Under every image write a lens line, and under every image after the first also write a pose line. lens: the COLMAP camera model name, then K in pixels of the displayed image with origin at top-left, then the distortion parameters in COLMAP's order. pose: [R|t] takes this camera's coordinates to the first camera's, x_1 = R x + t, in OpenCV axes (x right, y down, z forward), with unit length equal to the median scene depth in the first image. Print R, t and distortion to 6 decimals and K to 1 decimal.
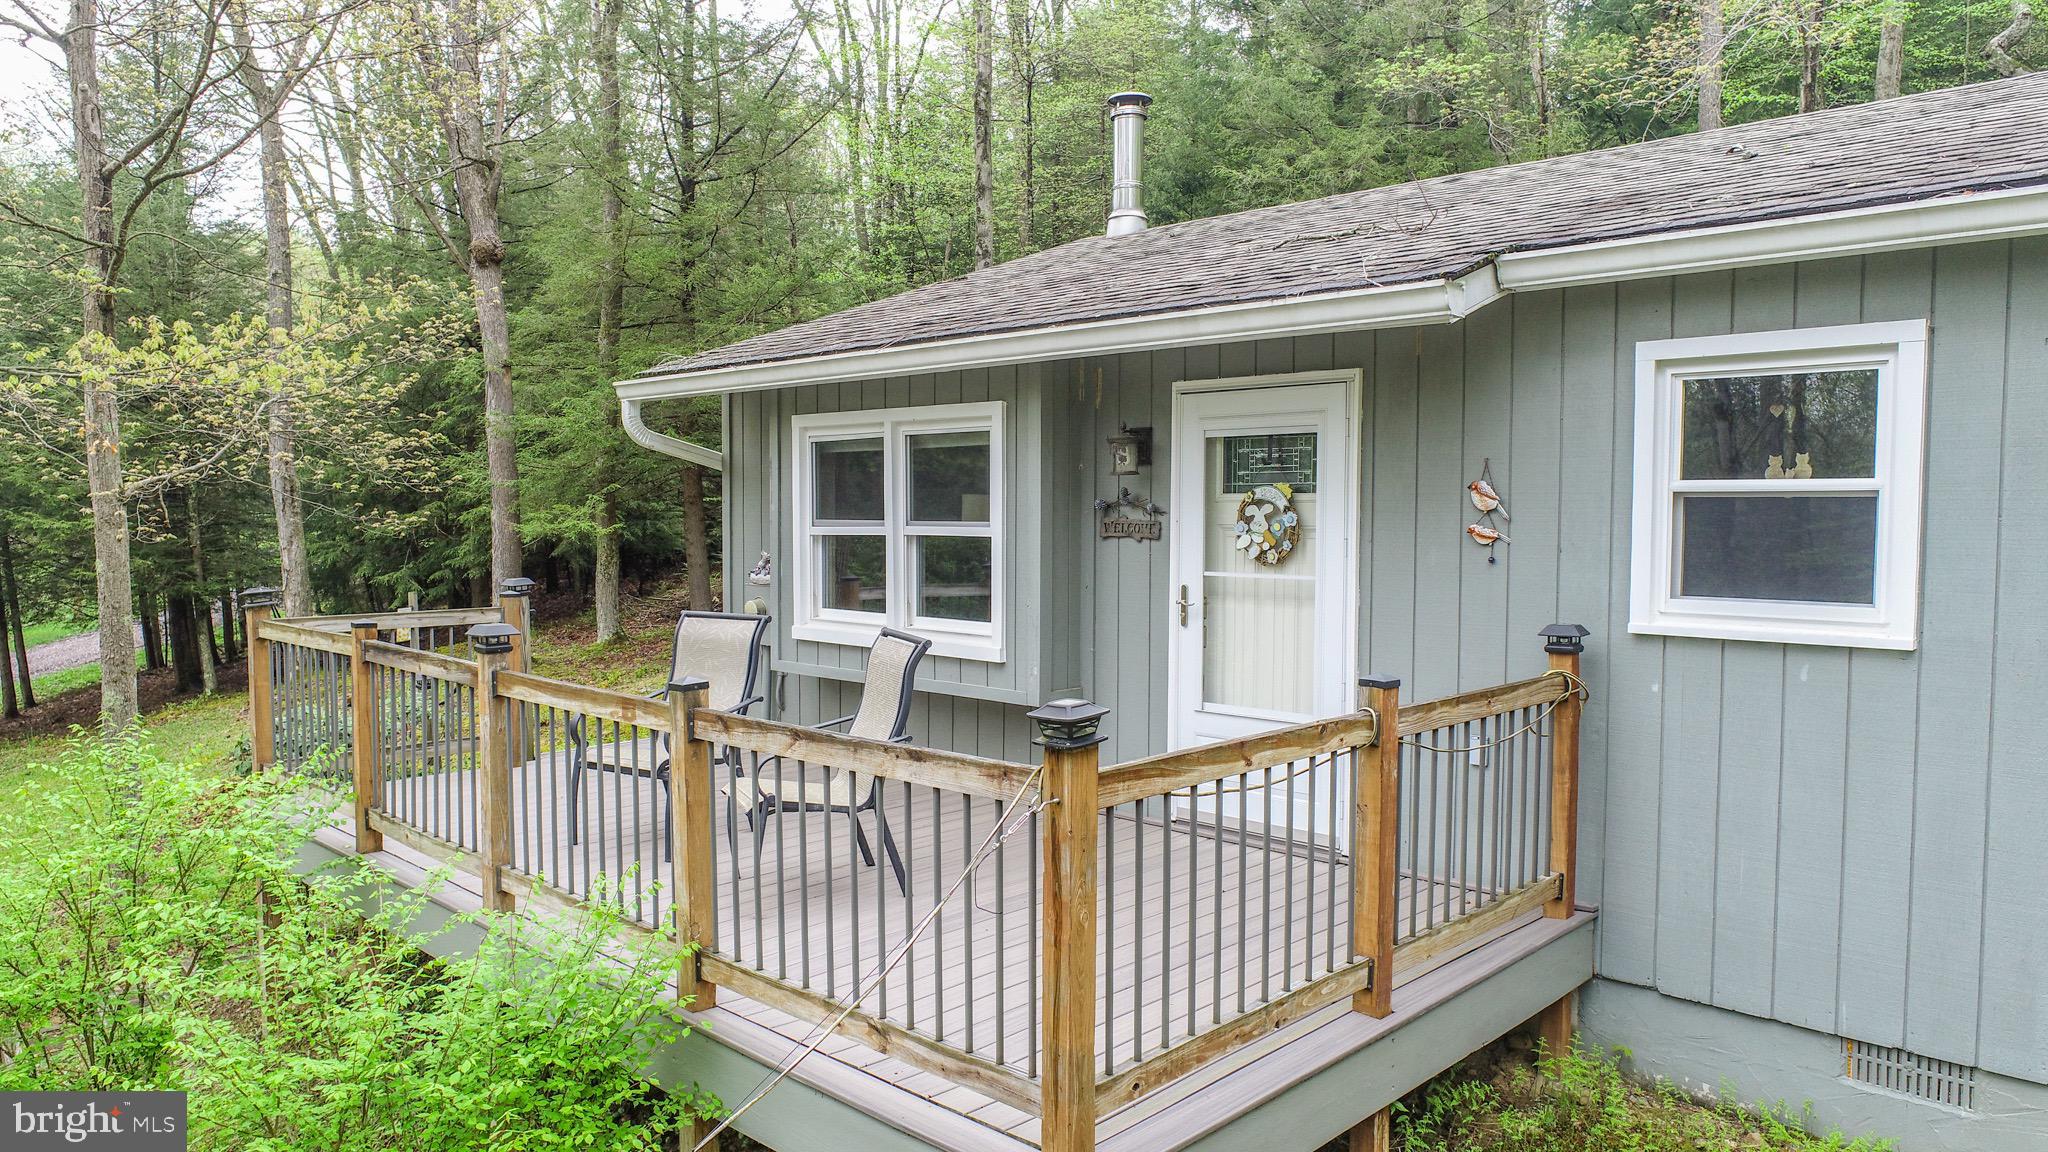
lens RADIAL K [[1388.9, 0, 1025.6], [0, 1388.9, 583.9], [0, 0, 1]] dist [-0.003336, -0.001394]
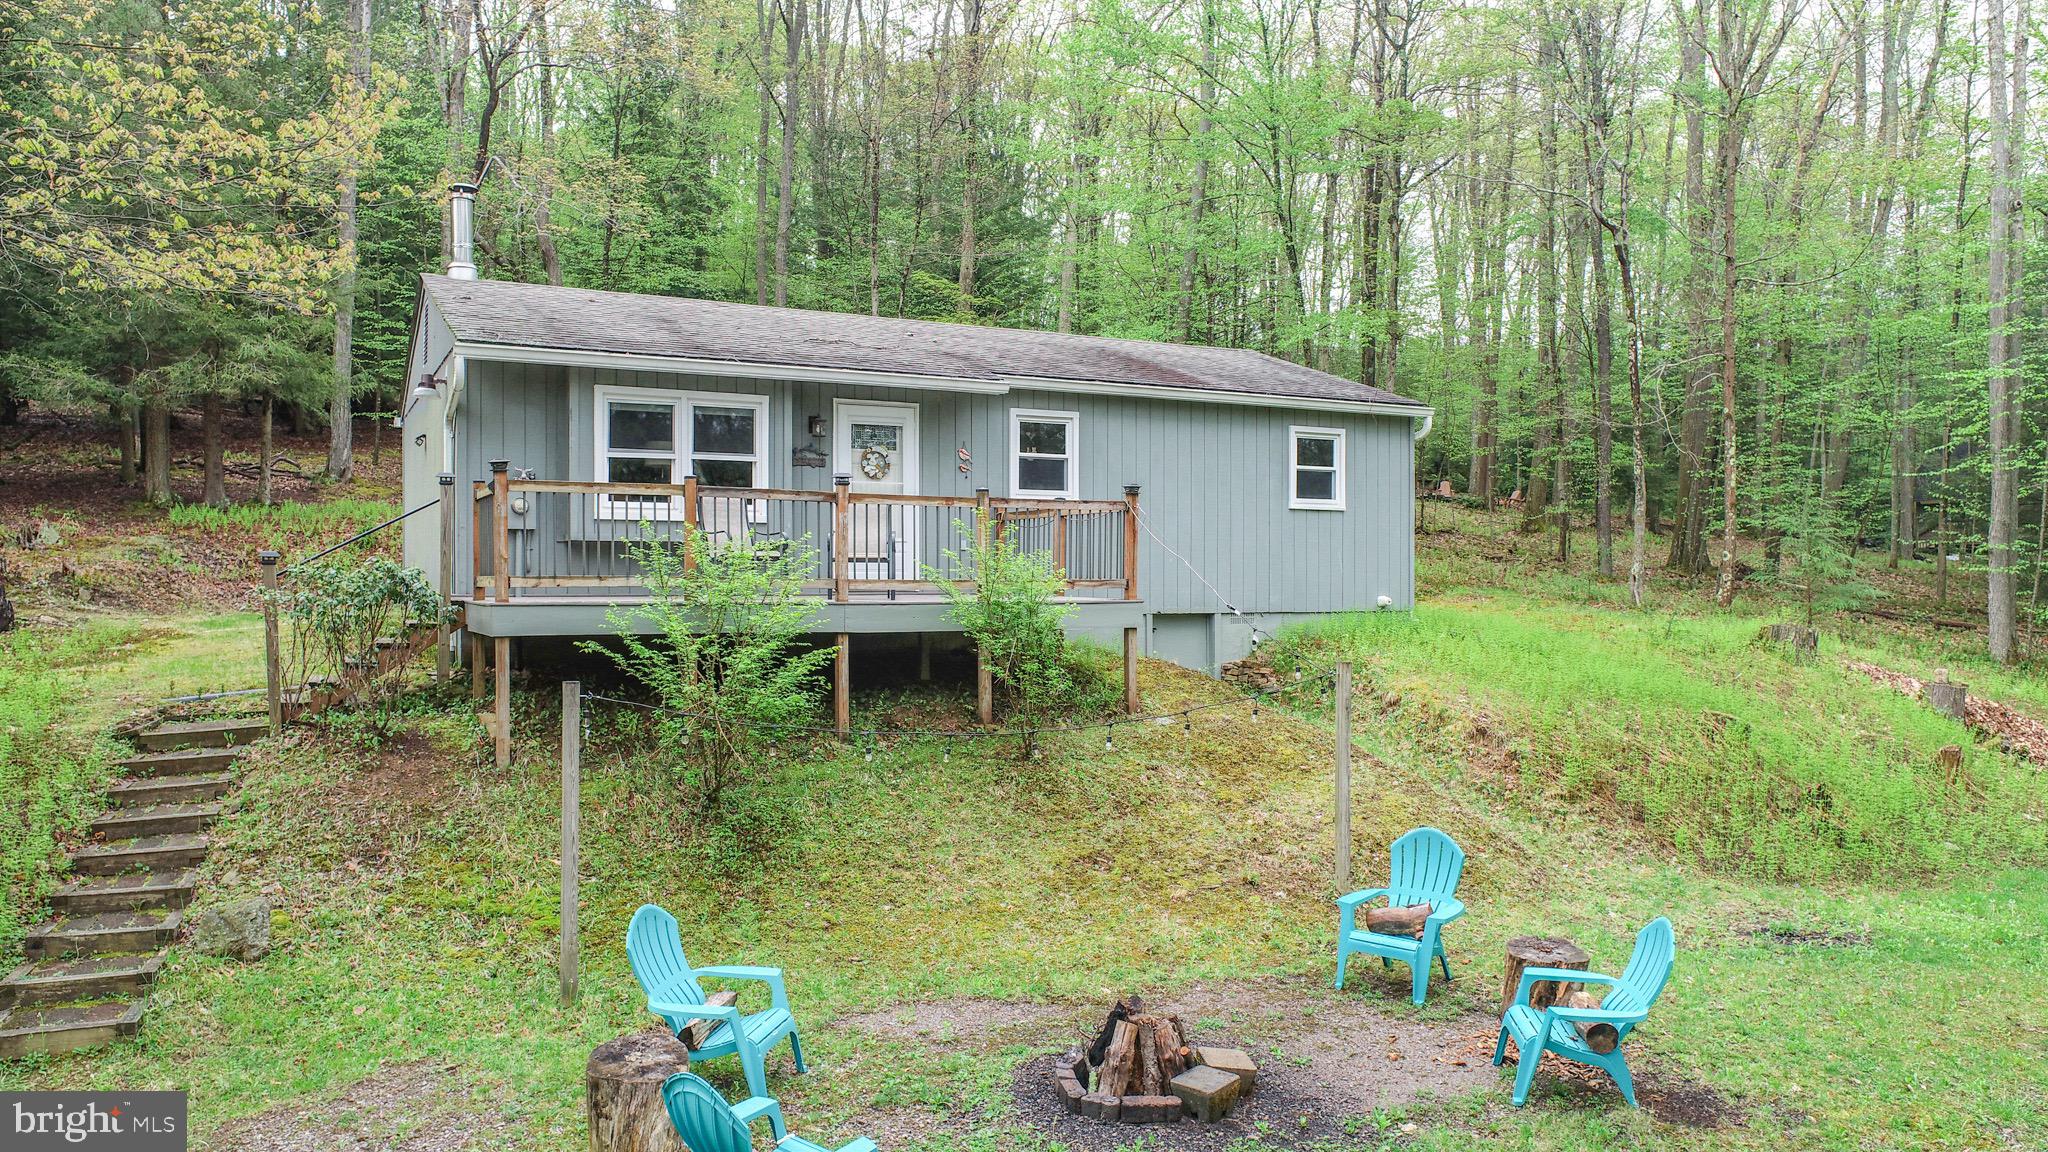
lens RADIAL K [[1388.9, 0, 1025.6], [0, 1388.9, 583.9], [0, 0, 1]] dist [-0.003336, -0.001394]
pose [[0.306519, -0.004844, 0.951852, -2.082114], [0.054590, 0.998431, -0.012499, 0.217045], [-0.950298, 0.055793, 0.306302, 0.018727]]
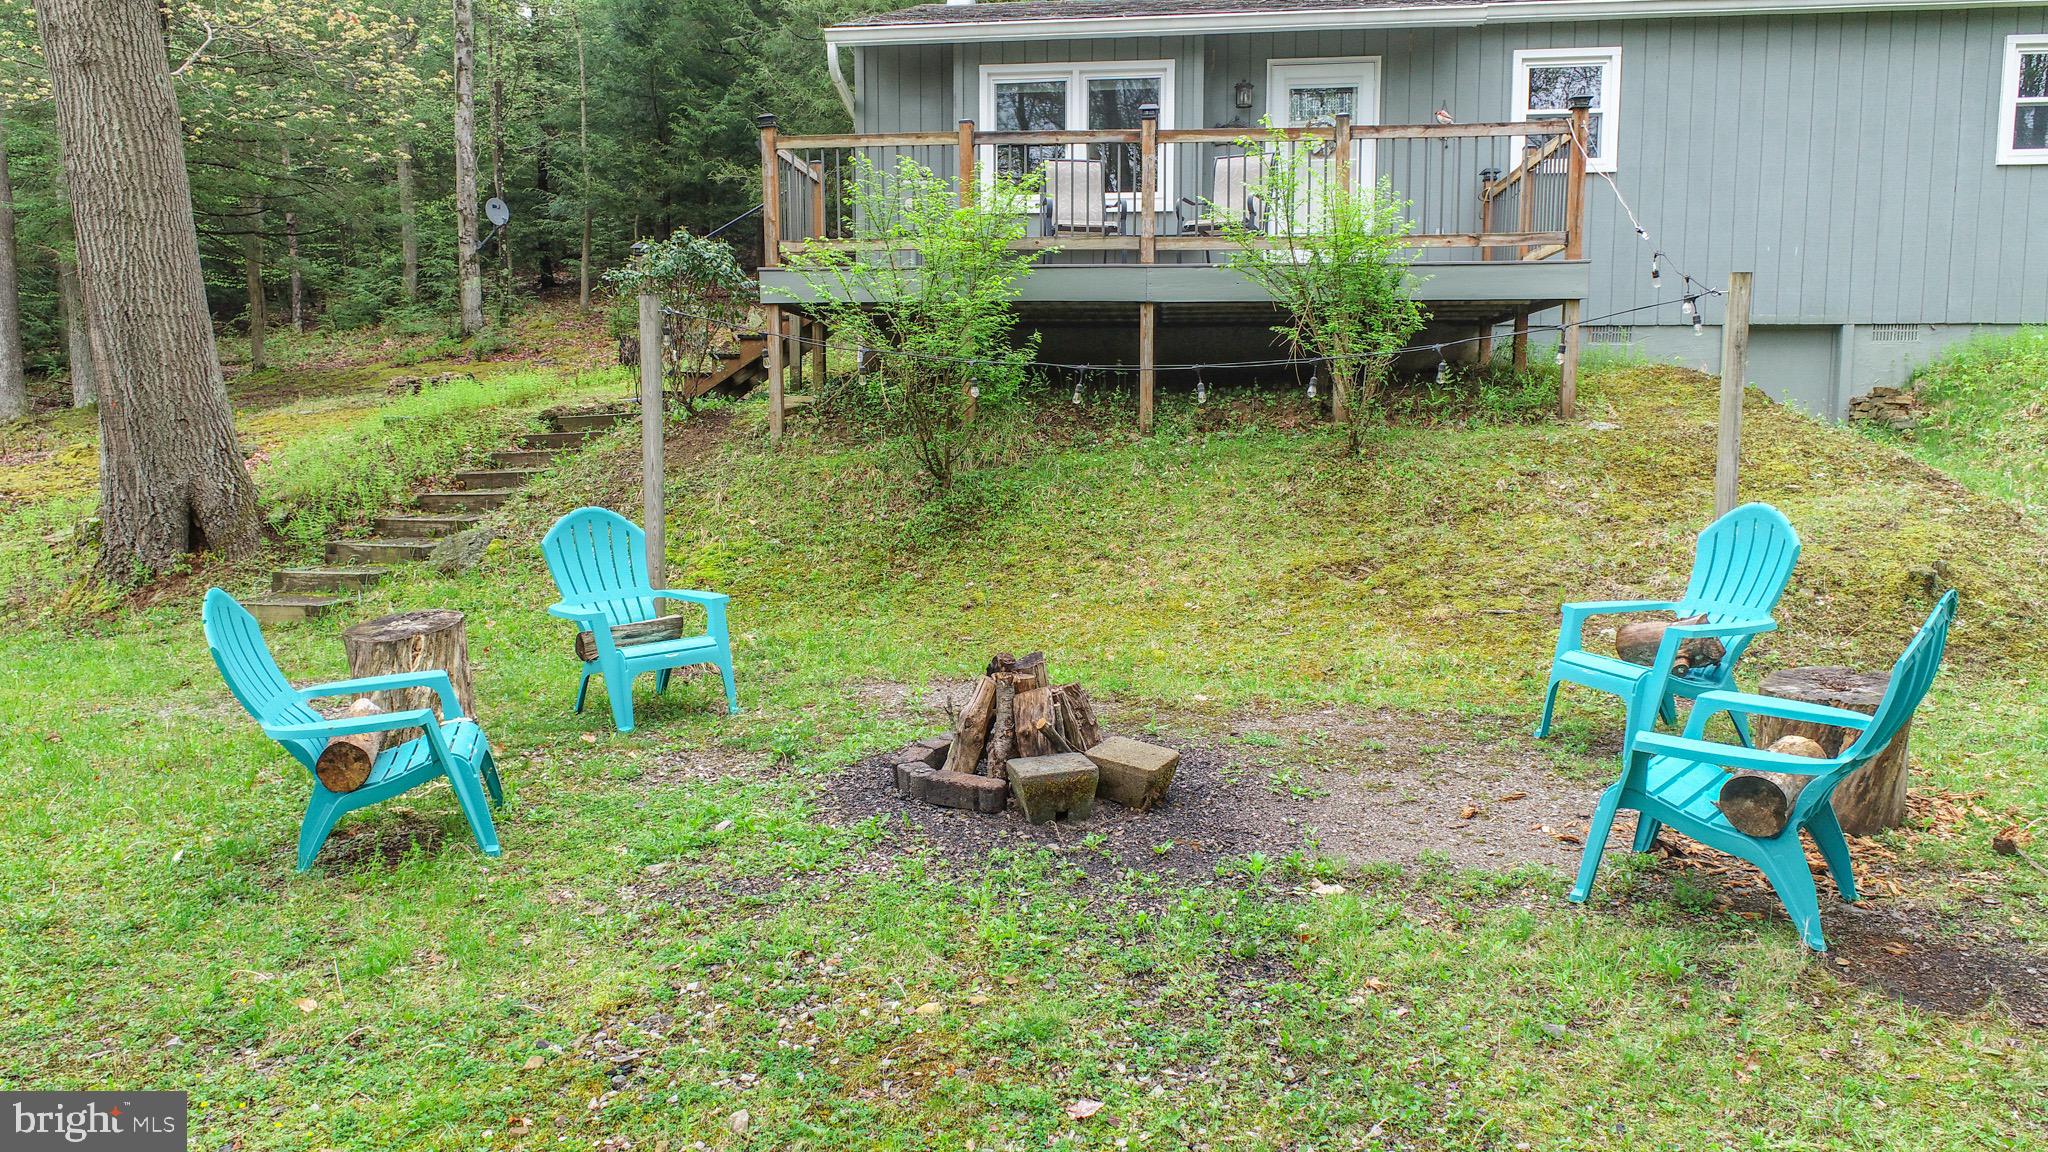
lens RADIAL K [[1388.9, 0, 1025.6], [0, 1388.9, 583.9], [0, 0, 1]] dist [-0.003336, -0.001394]
pose [[0.790464, -0.066633, 0.608873, -1.435292], [0.035641, 0.997385, 0.062879, 0.464234], [-0.611470, -0.028003, 0.790772, -0.336817]]
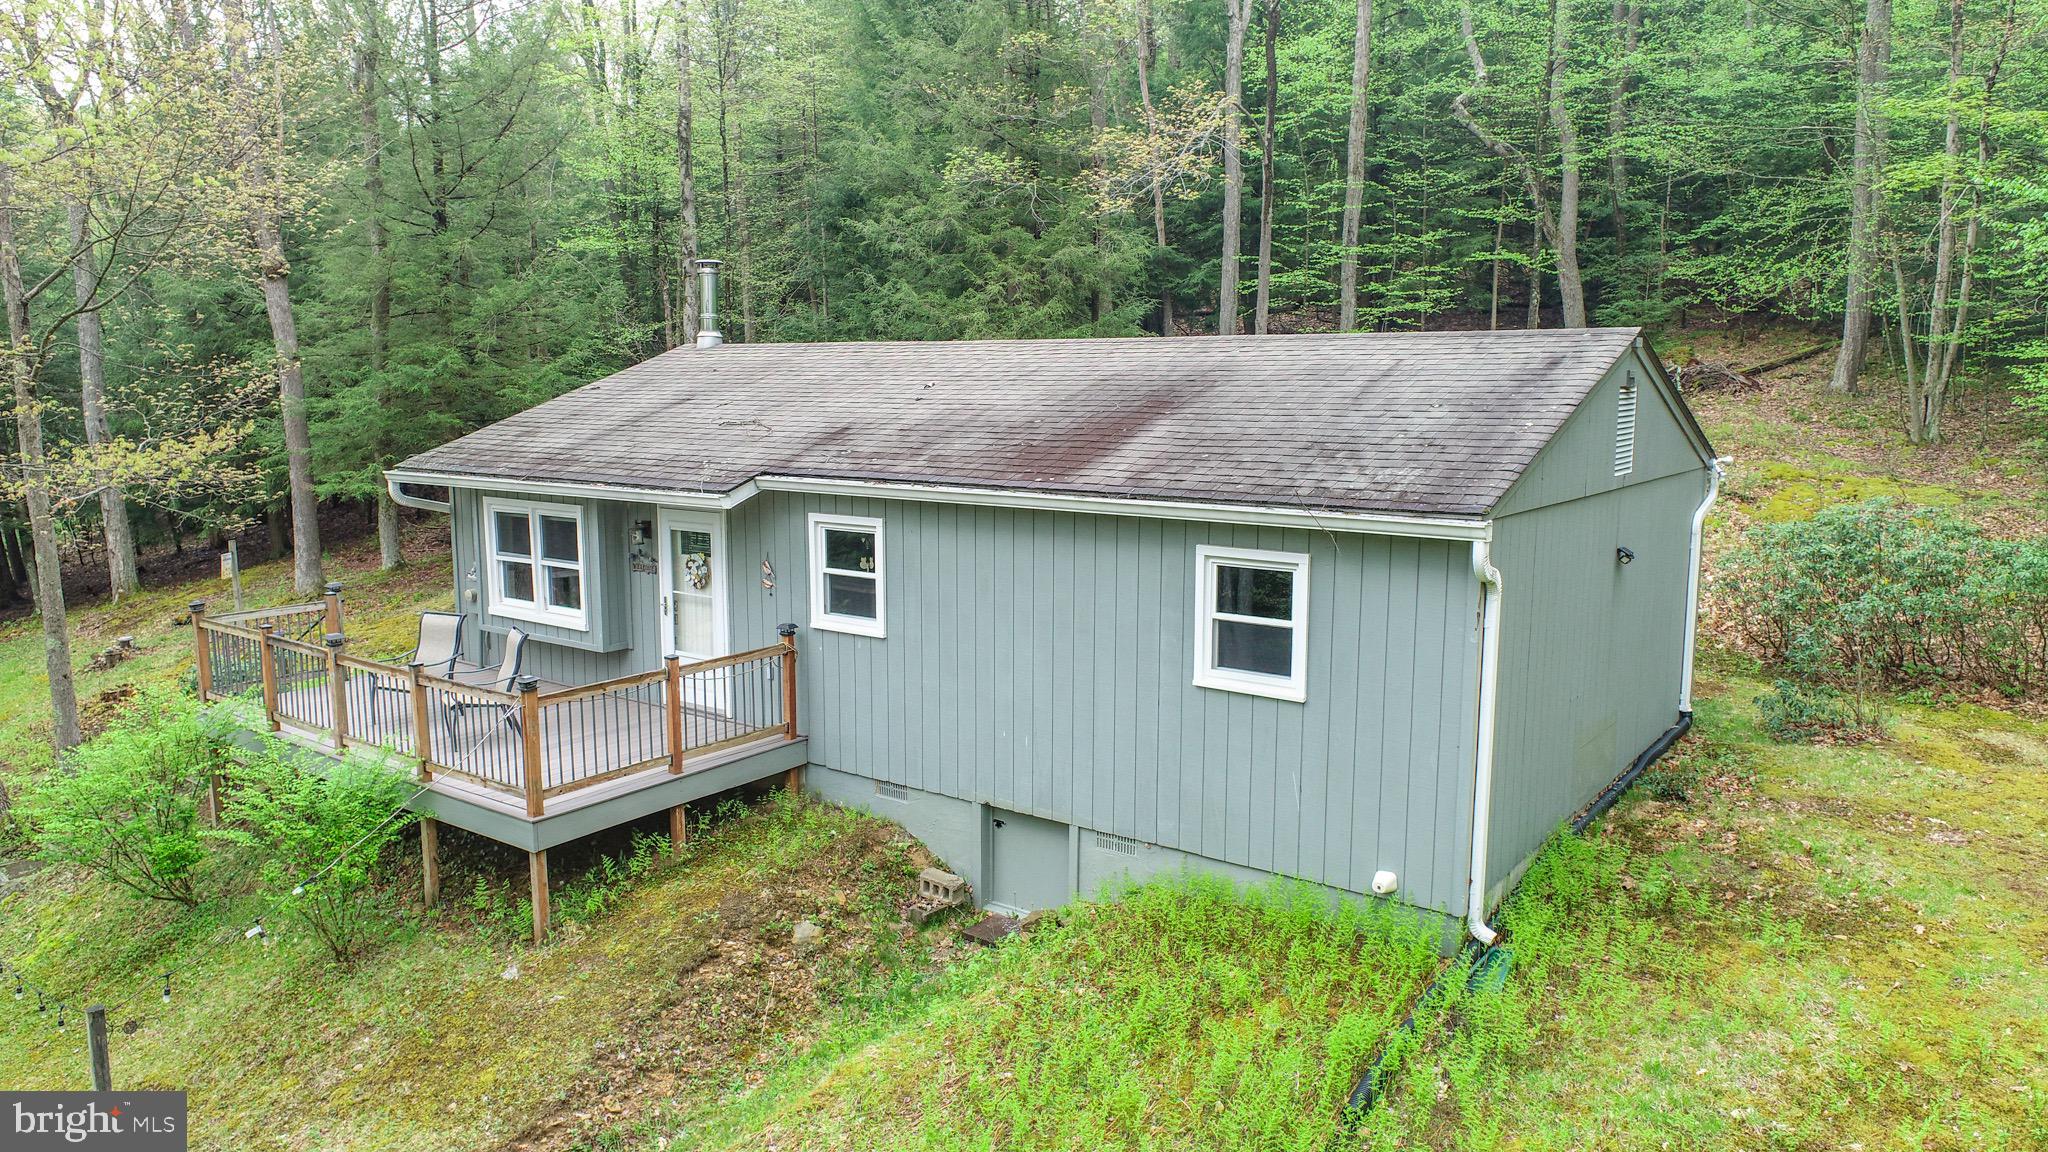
lens RADIAL K [[1388.9, 0, 1025.6], [0, 1388.9, 583.9], [0, 0, 1]] dist [-0.003336, -0.001394]
pose [[0.990977, -0.020545, 0.132445, 0.403295], [0.007855, 0.995385, 0.095637, -0.231489], [-0.133799, -0.093734, 0.986566, -1.261548]]
